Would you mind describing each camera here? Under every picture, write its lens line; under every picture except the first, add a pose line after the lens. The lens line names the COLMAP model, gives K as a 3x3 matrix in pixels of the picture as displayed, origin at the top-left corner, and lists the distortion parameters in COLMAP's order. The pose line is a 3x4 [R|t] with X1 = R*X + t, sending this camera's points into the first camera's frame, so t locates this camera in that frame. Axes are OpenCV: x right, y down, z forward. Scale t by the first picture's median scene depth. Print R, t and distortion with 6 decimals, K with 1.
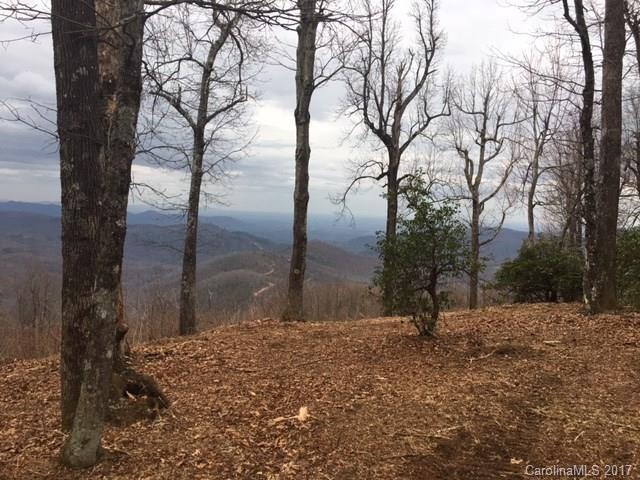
lens RADIAL K [[546.0, 0, 325.9], [0, 546.0, 238.9], [0, 0, 1]] dist [0.044595, -0.007259]
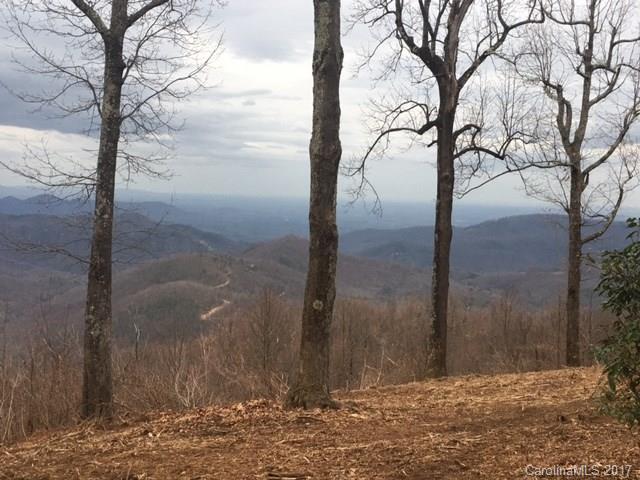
lens RADIAL K [[795.5, 0, 315.8], [0, 795.5, 240.6], [0, 0, 1]] dist [0.040585, 0.000000]
pose [[0.999835, -0.010042, 0.015140, -0.031874], [0.009908, 0.999911, 0.008888, -0.001780], [-0.015228, -0.008737, 0.999846, 0.142921]]
